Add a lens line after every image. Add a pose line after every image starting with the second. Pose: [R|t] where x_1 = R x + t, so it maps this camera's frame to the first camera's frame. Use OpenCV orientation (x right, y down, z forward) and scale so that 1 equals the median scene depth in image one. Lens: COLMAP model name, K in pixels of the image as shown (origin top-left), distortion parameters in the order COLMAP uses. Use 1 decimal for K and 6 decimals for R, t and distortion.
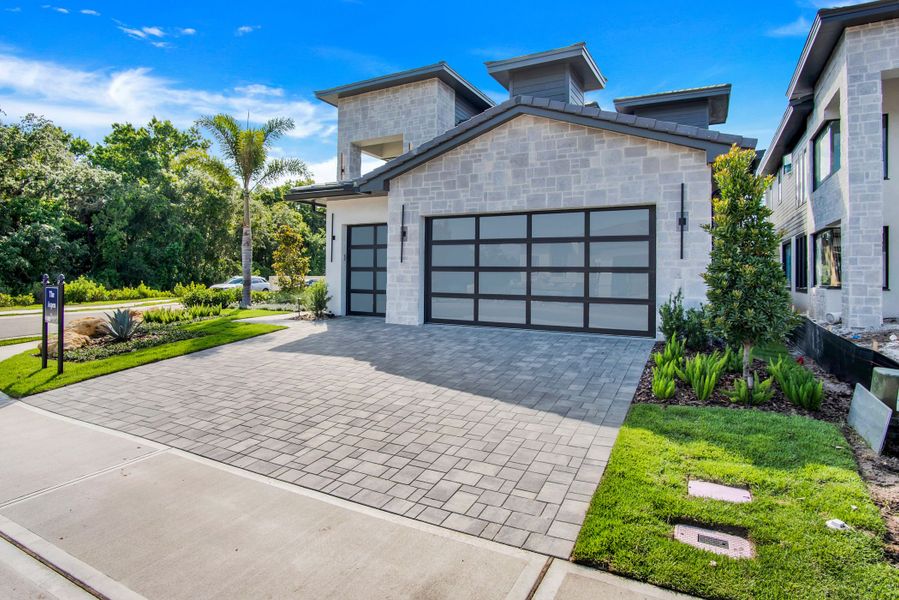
lens RADIAL K [[488.2, 0, 450.1], [0, 488.2, 271.4], [0, 0, 1]] dist [-0.019951, 0.001193]
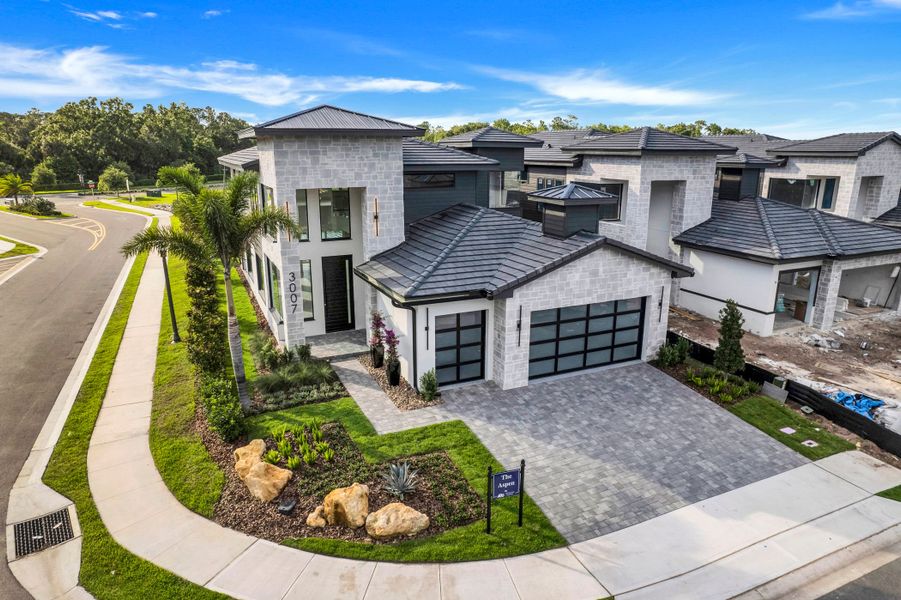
lens RADIAL K [[574.6, 0, 452.9], [0, 574.6, 304.1], [0, 0, 1]] dist [-0.063270, 0.055822]
pose [[0.606222, -0.217320, 0.765027, -1.468852], [-0.001967, 0.961528, 0.274699, -0.594720], [-0.795293, -0.168033, 0.582472, 0.242167]]
